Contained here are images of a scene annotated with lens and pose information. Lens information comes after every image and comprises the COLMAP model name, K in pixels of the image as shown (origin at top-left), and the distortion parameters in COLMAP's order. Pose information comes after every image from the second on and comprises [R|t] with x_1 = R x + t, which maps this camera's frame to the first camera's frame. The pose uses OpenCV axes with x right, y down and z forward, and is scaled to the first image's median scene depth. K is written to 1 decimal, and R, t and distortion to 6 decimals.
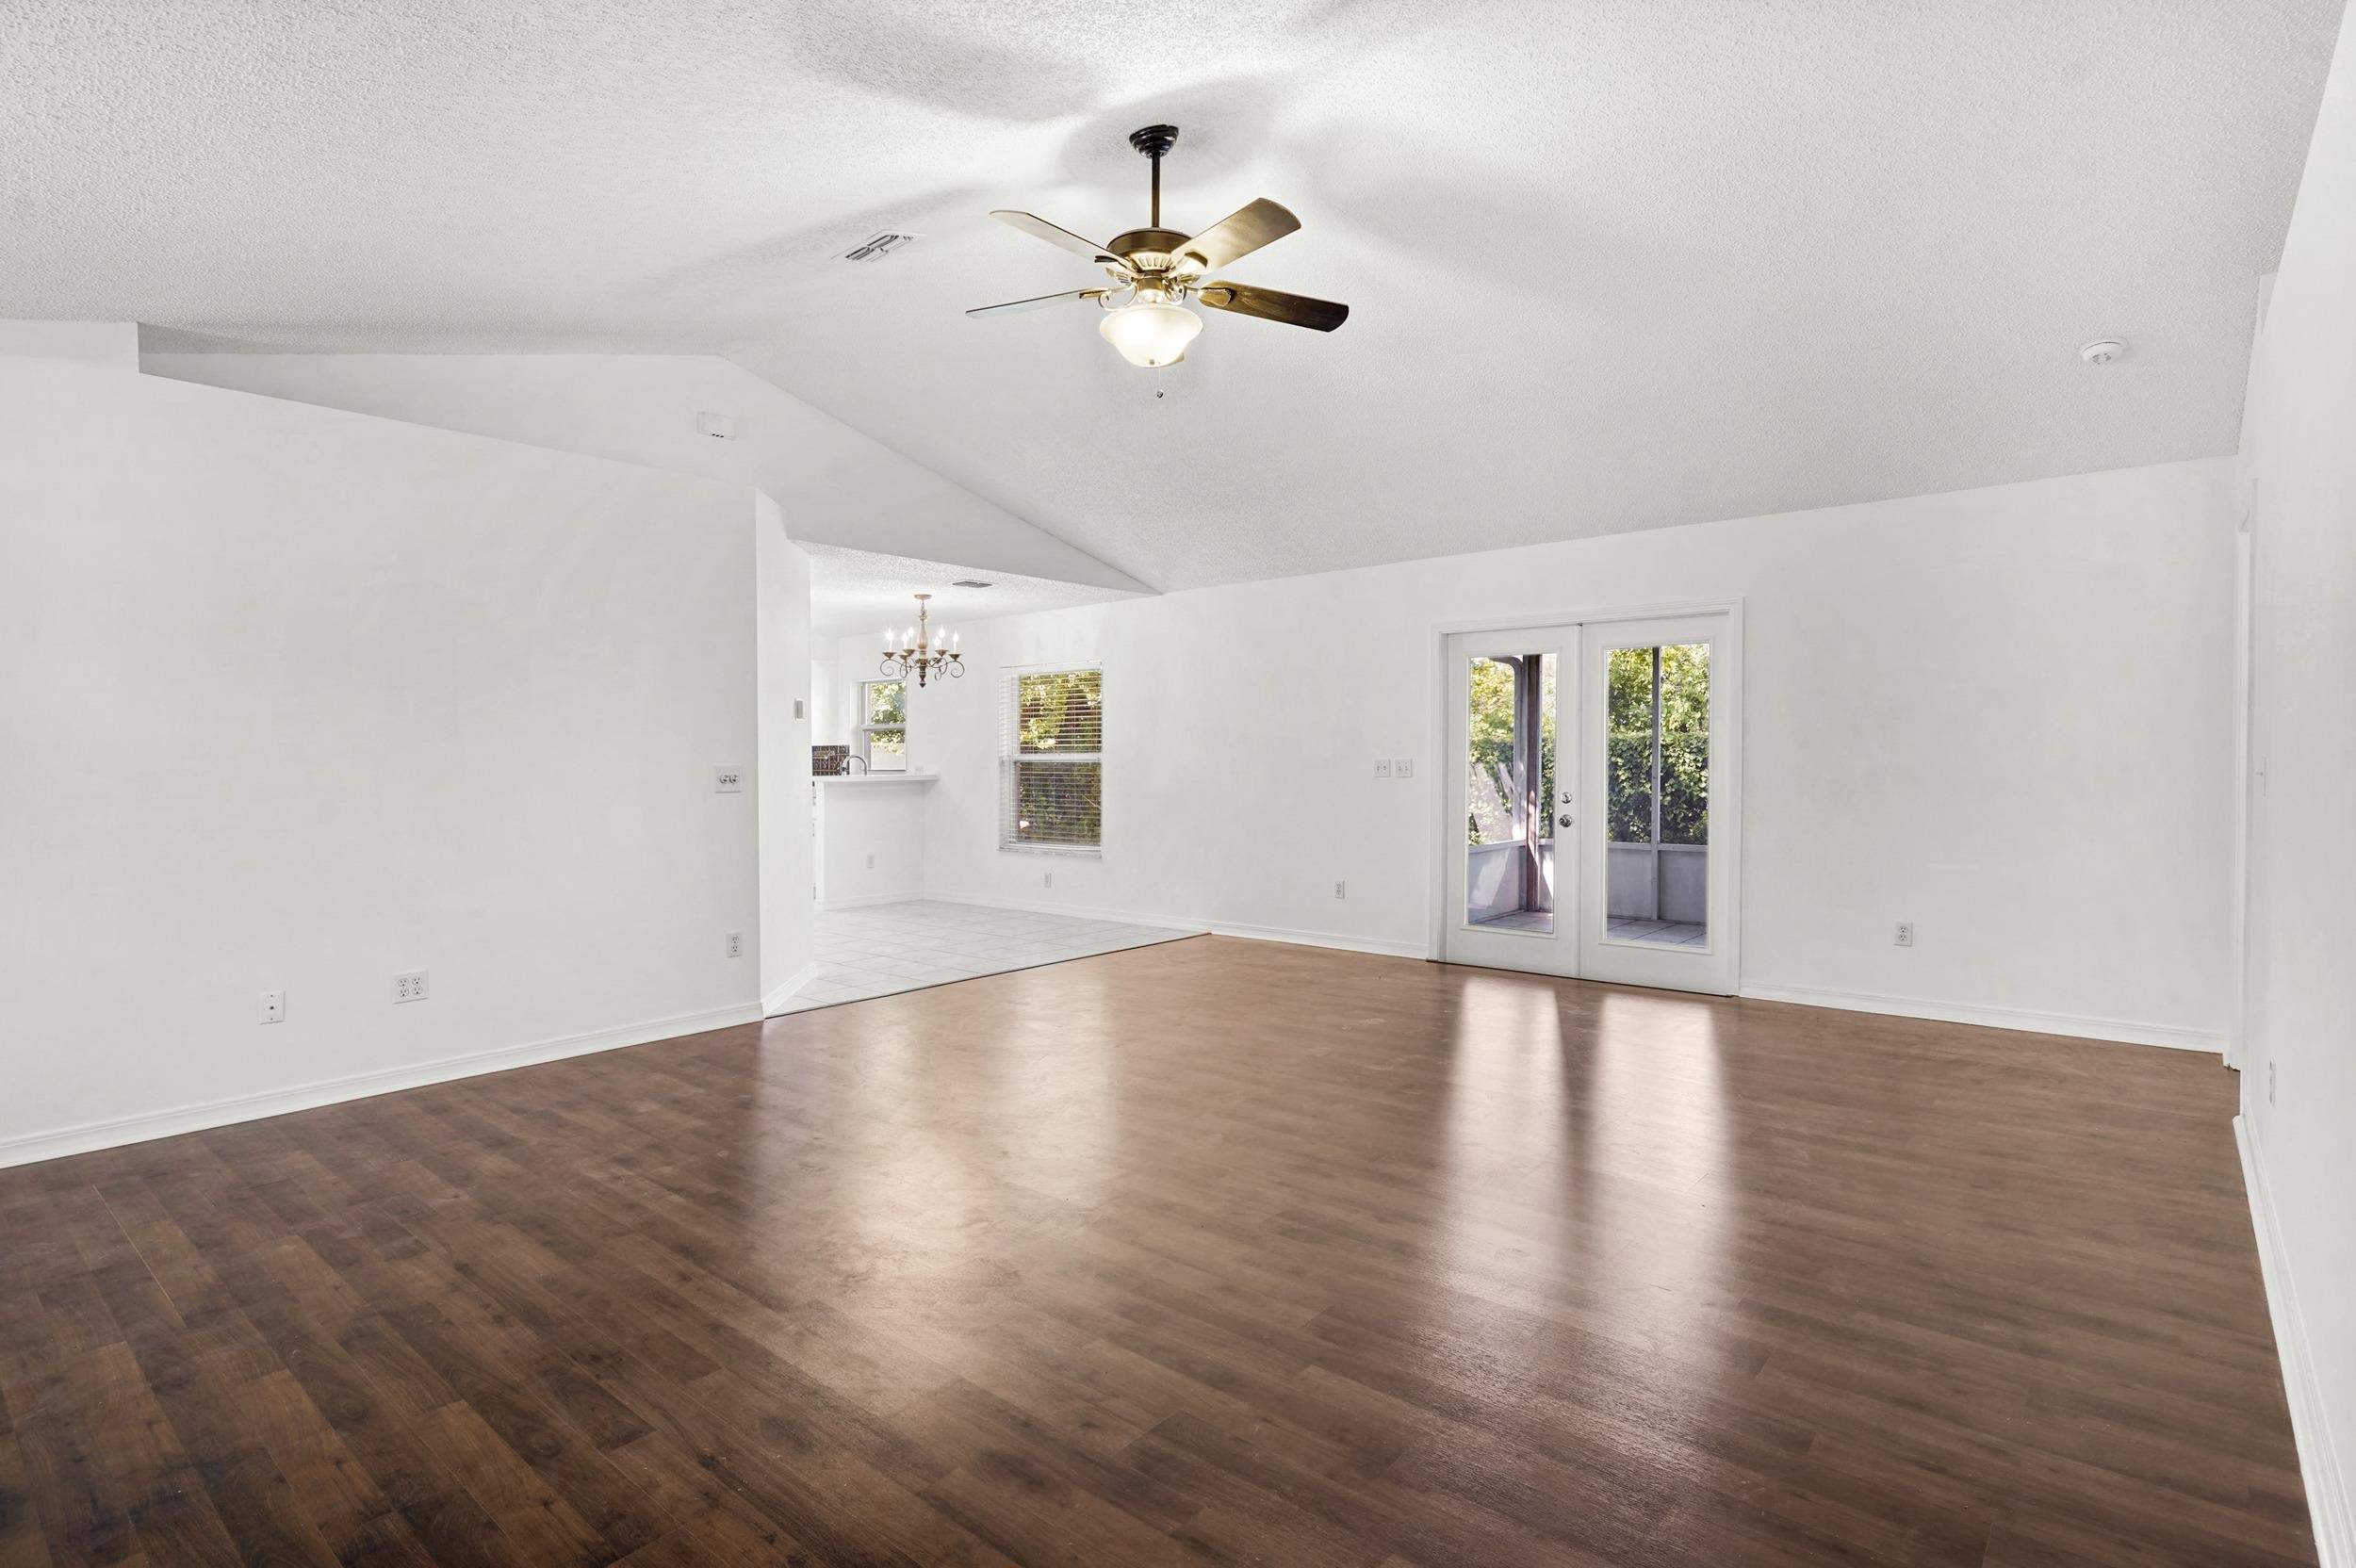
lens RADIAL K [[1159.3, 0, 1153.8], [0, 1159.3, 804.3], [0, 0, 1]] dist [-0.011539, 0.006720]
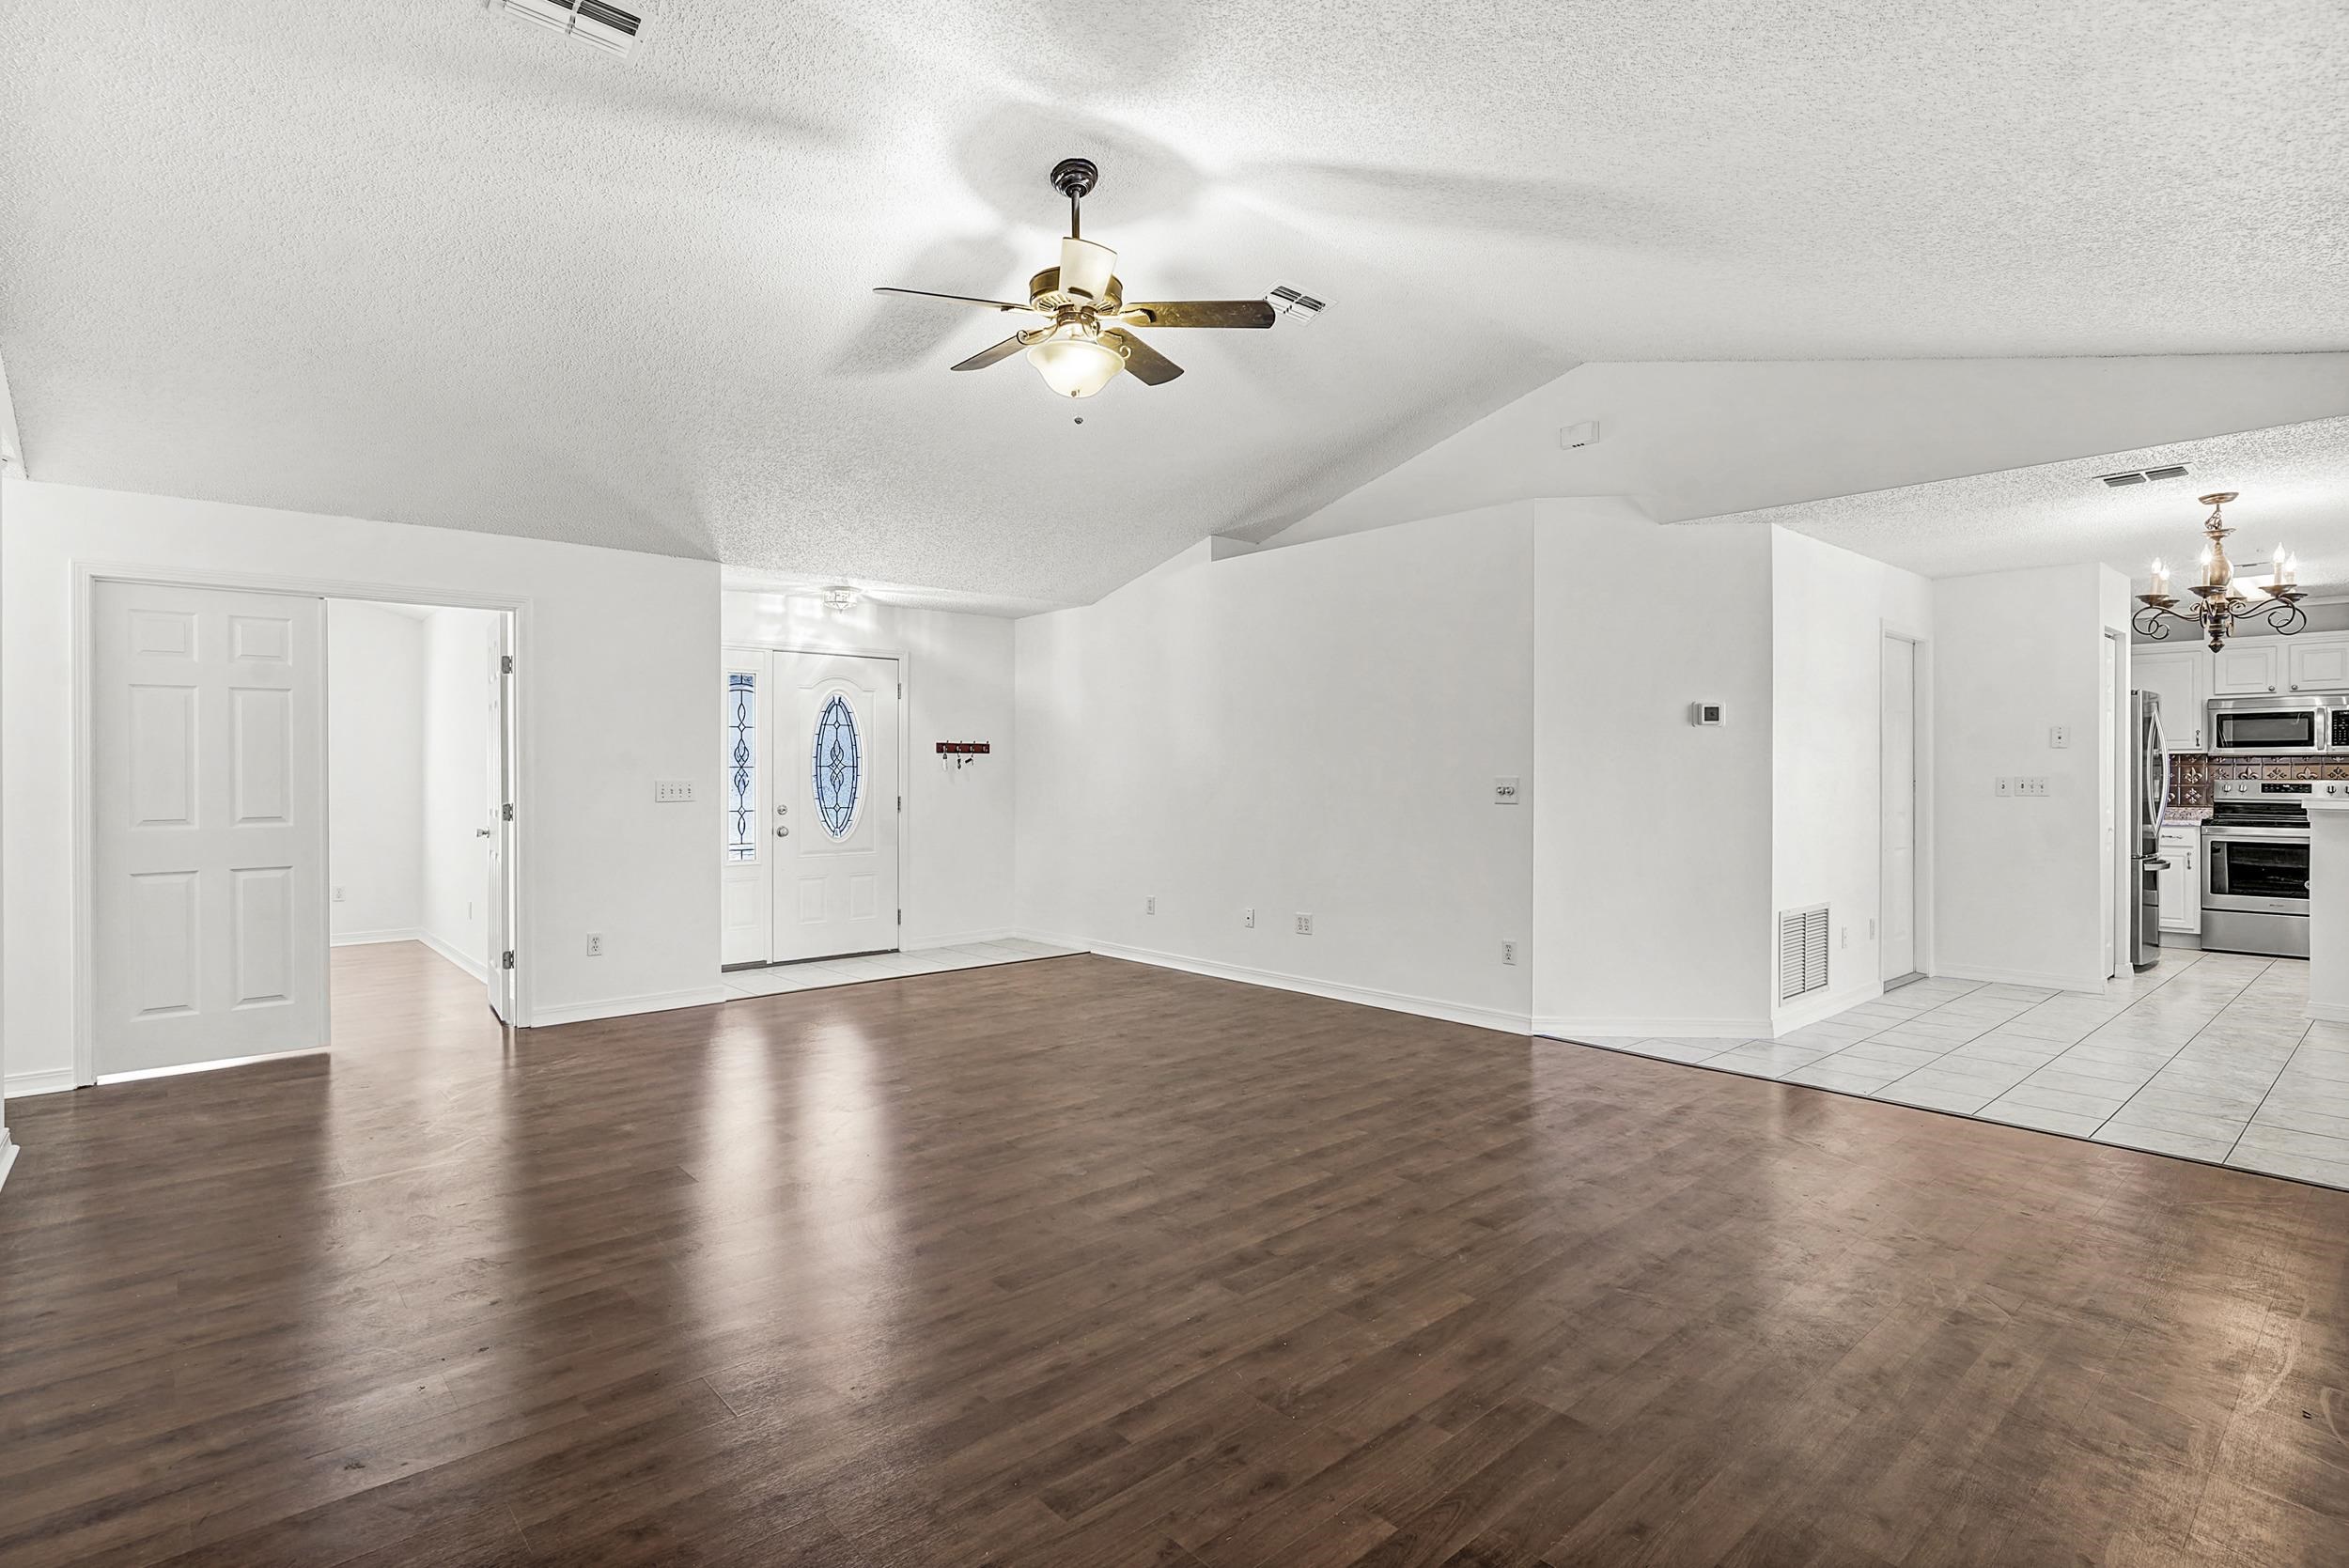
lens RADIAL K [[1155.9, 0, 1149.0], [0, 1155.9, 775.2], [0, 0, 1]] dist [-0.011539, 0.006720]
pose [[-0.138786, 0.015907, -0.990195, 0.584509], [-0.038215, 0.999040, 0.021405, -0.038806], [0.989585, 0.040811, -0.138045, 0.701928]]
